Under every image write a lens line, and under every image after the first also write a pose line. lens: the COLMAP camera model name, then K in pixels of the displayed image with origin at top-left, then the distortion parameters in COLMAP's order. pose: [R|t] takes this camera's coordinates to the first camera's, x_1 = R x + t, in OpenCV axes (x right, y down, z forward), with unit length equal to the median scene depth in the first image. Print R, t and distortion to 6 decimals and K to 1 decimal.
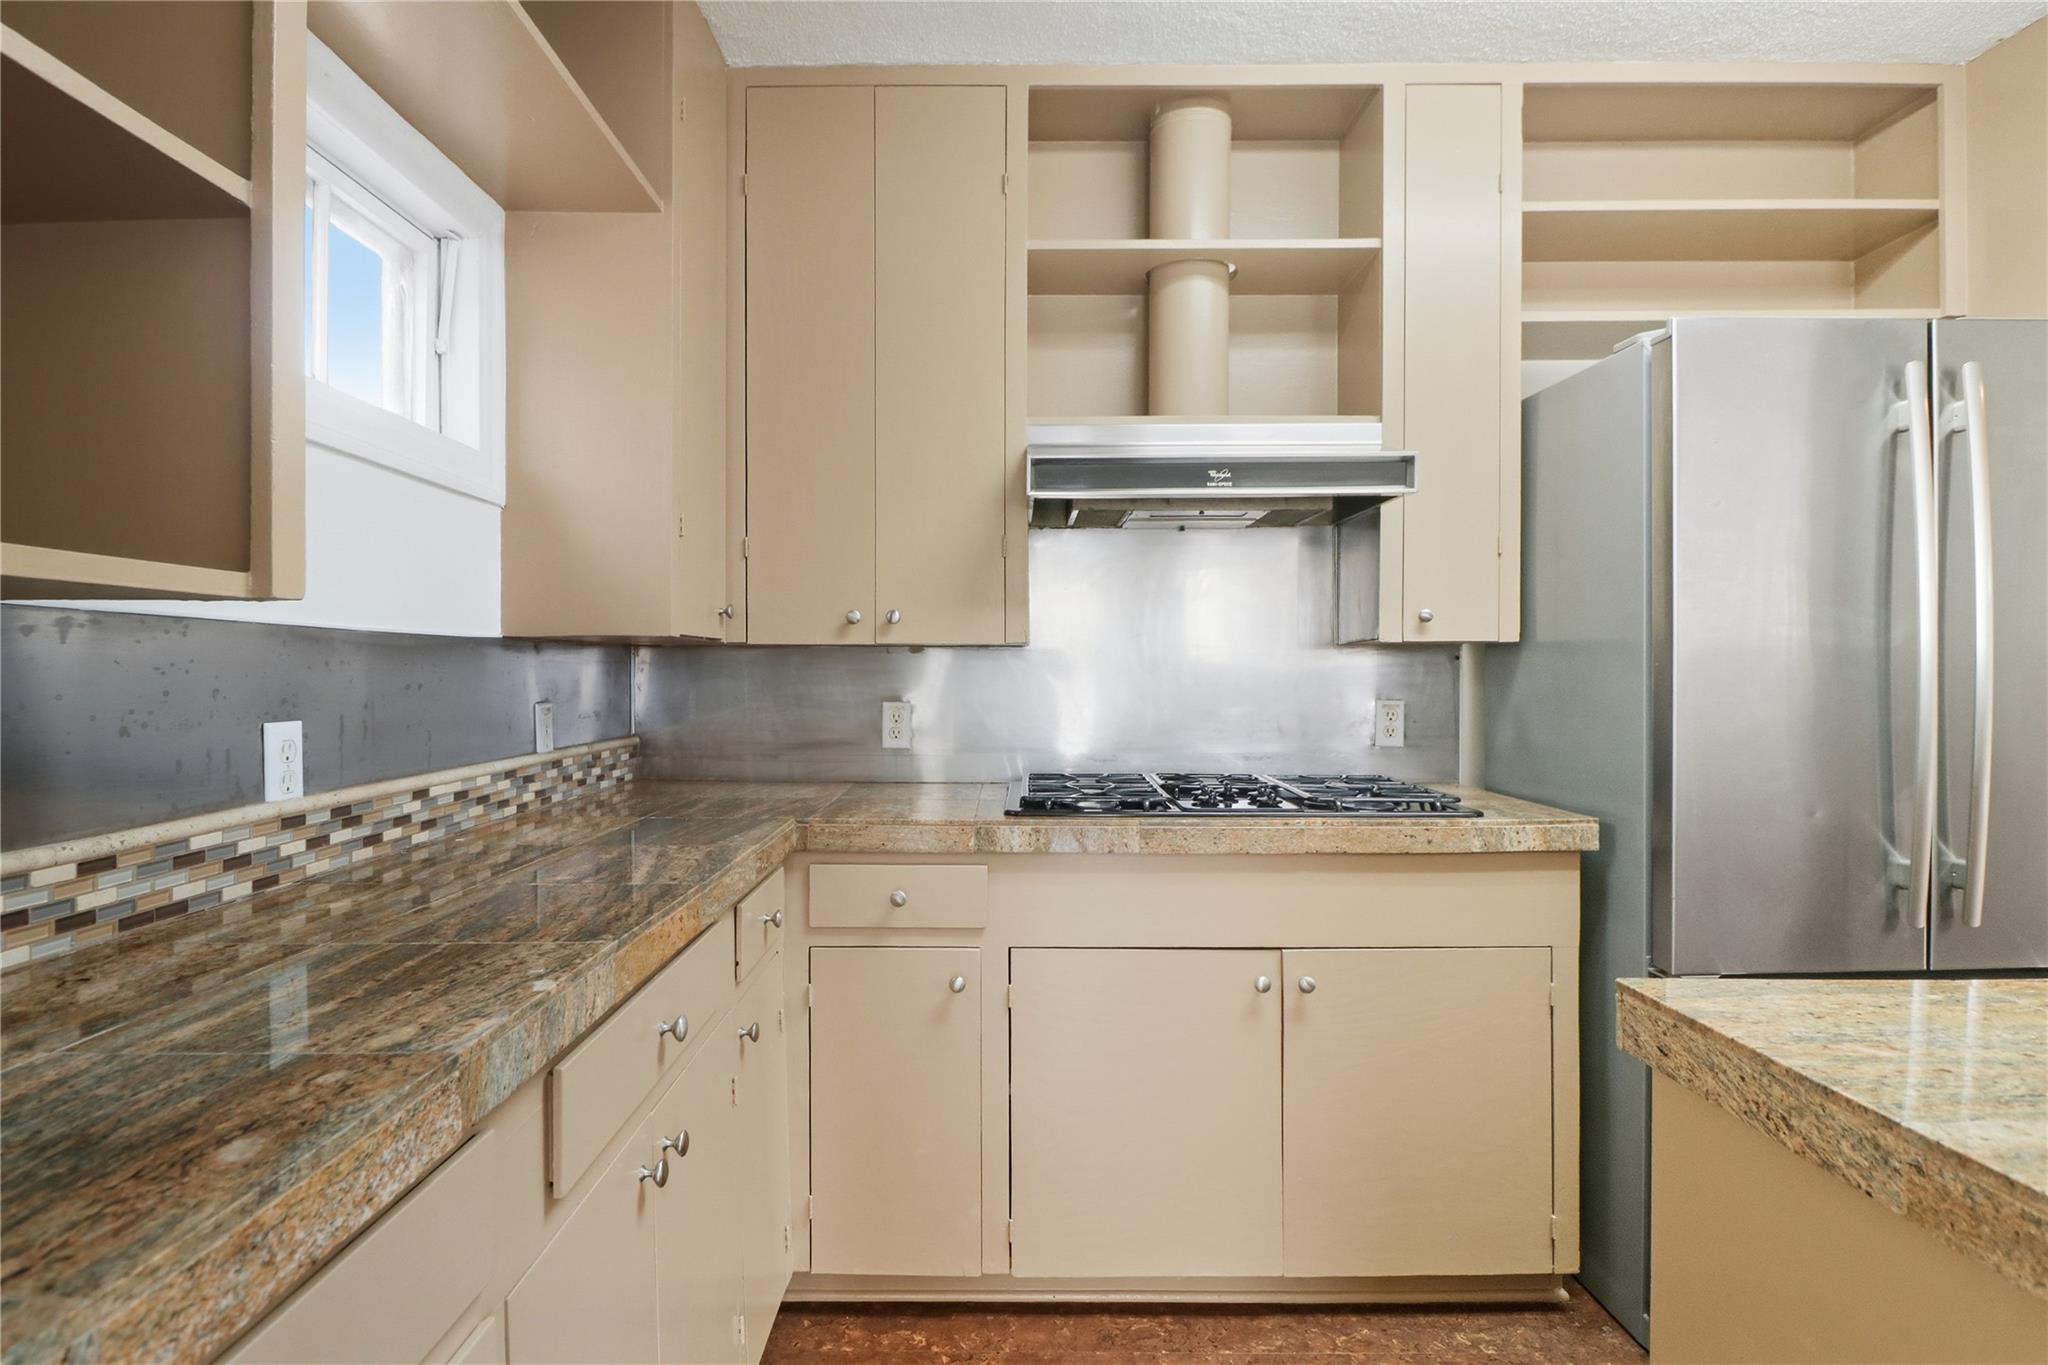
lens RADIAL K [[1092.8, 0, 1013.8], [0, 1092.8, 682.6], [0, 0, 1]] dist [0.005569, -0.000953]
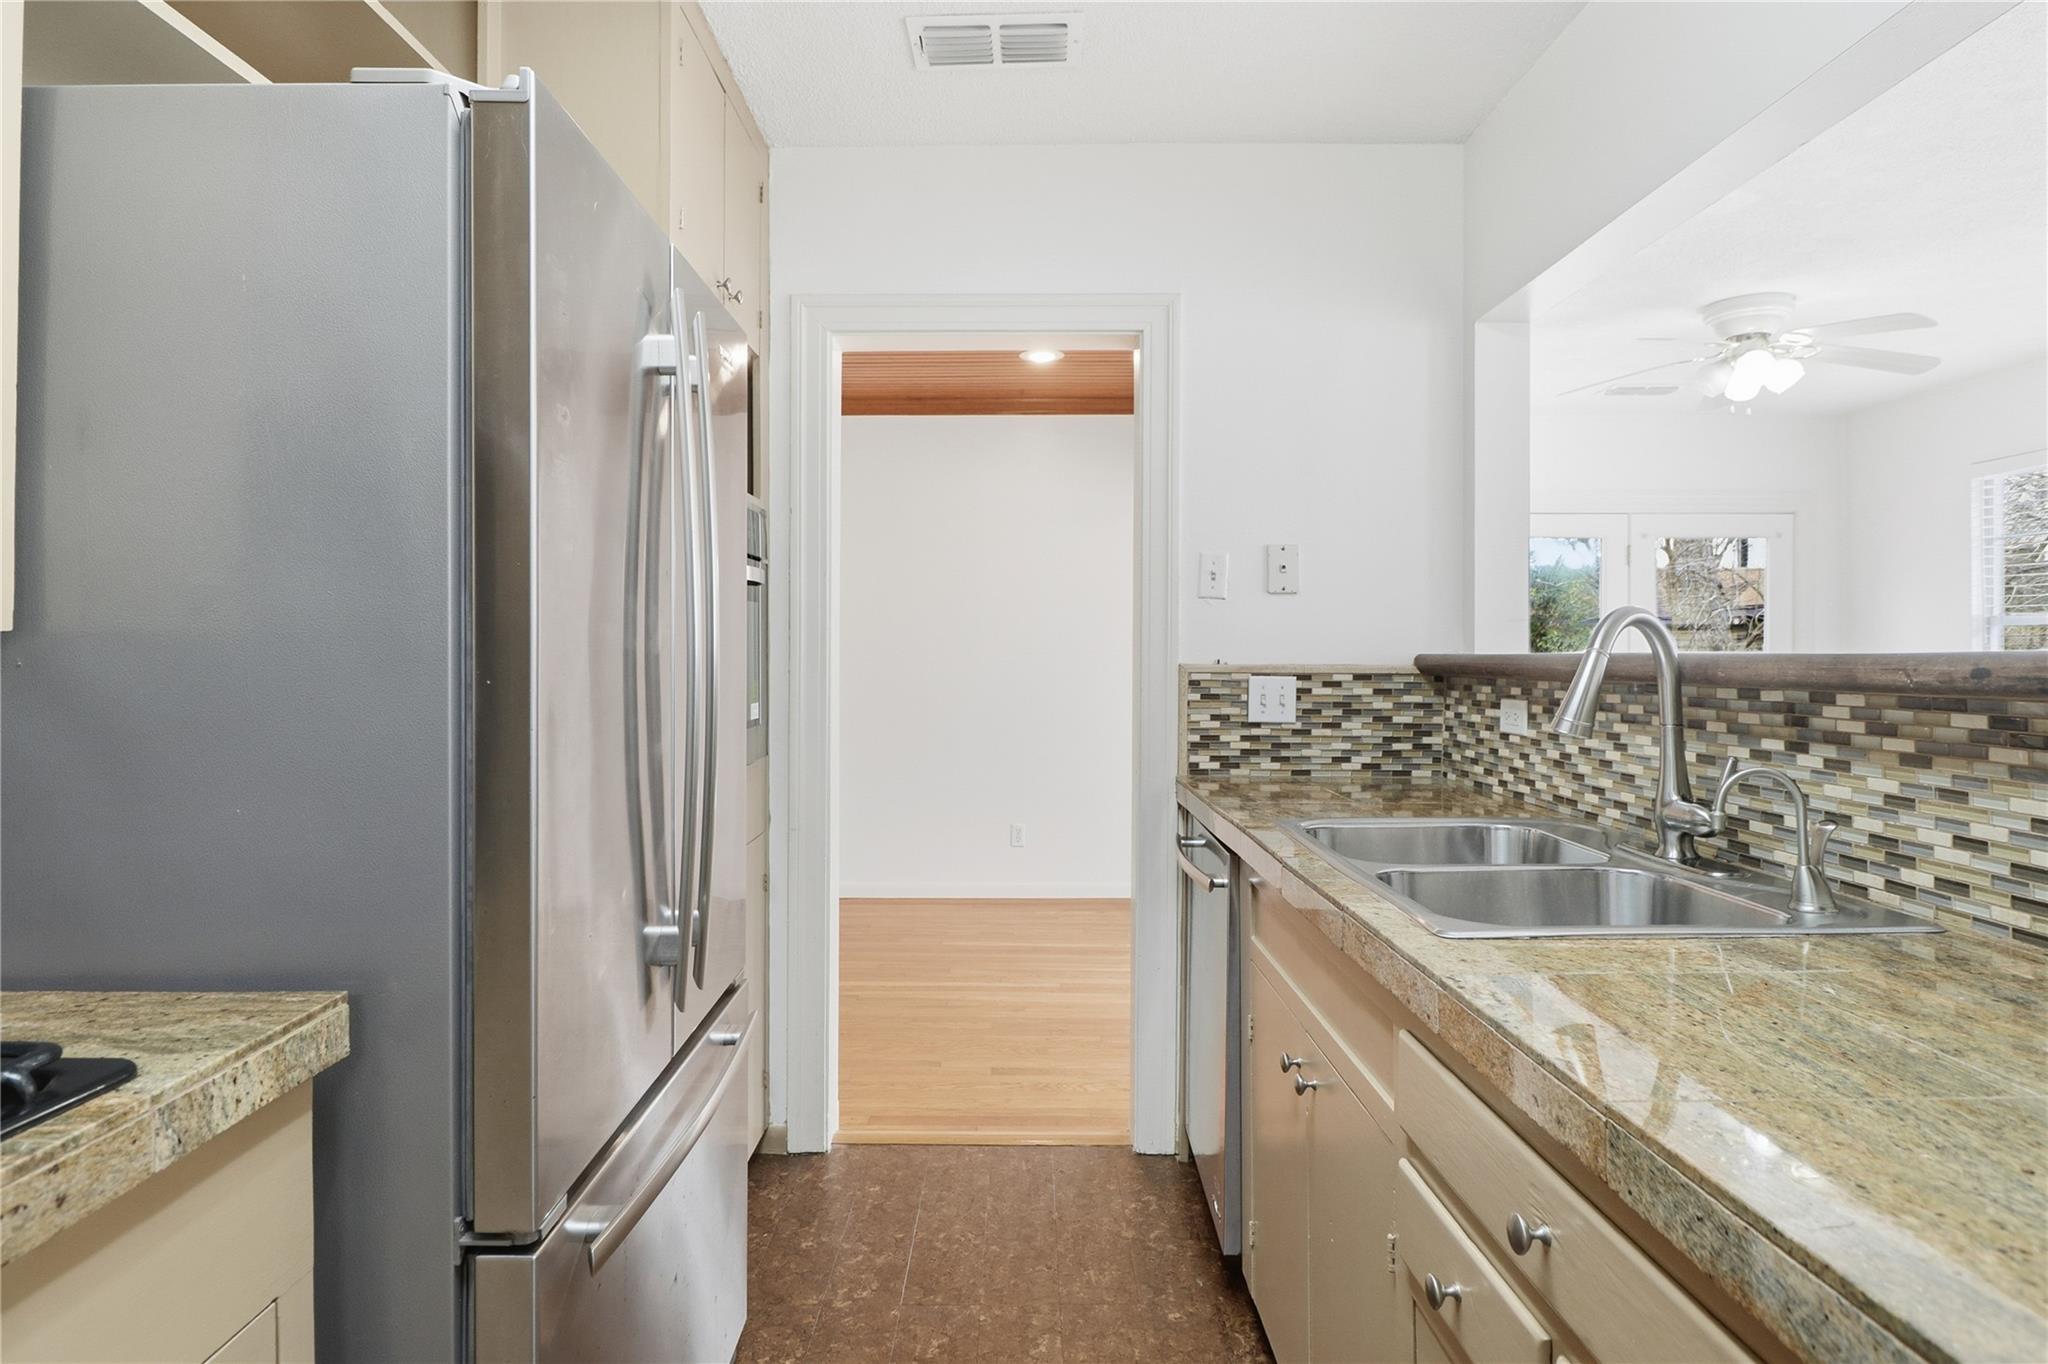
lens RADIAL K [[1112.2, 0, 996.4], [0, 1112.2, 651.5], [0, 0, 1]] dist [-0.005707, -0.004522]
pose [[0.025987, 0.003347, 0.999657, 0.029861], [0.013512, 0.999902, -0.003699, -0.022895], [-0.999571, 0.013603, 0.025939, 0.612583]]
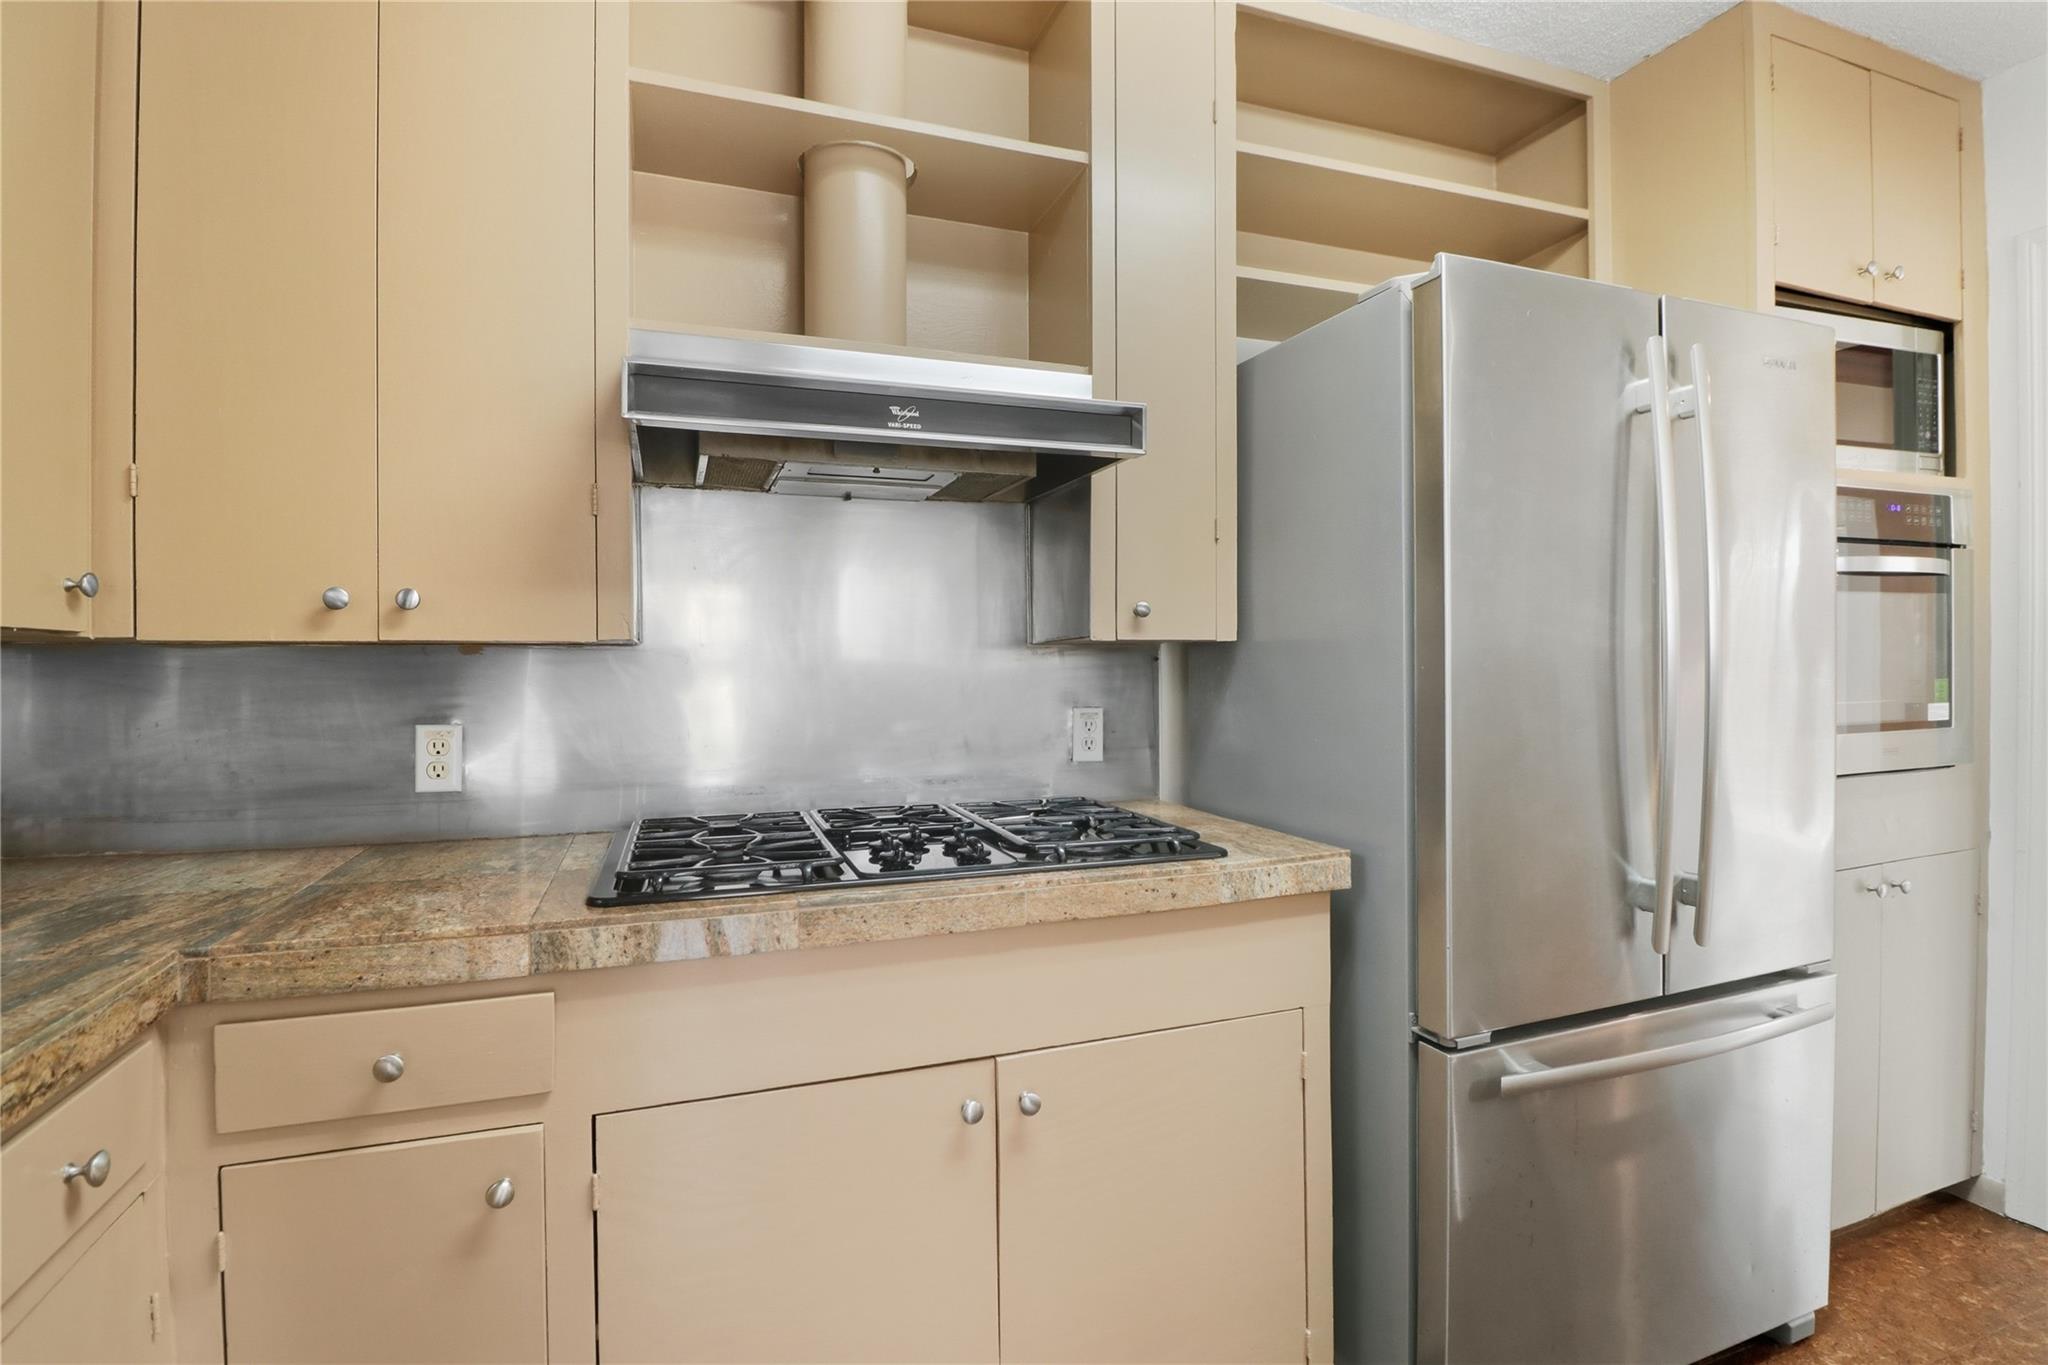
lens RADIAL K [[968.0, 0, 1012.1], [0, 968.0, 671.5], [0, 0, 1]] dist [-0.009148, -0.006391]
pose [[0.942916, -0.006806, 0.332962, 0.036413], [0.009096, 0.999944, -0.005319, -0.010901], [-0.332908, 0.008044, 0.942925, 0.341221]]
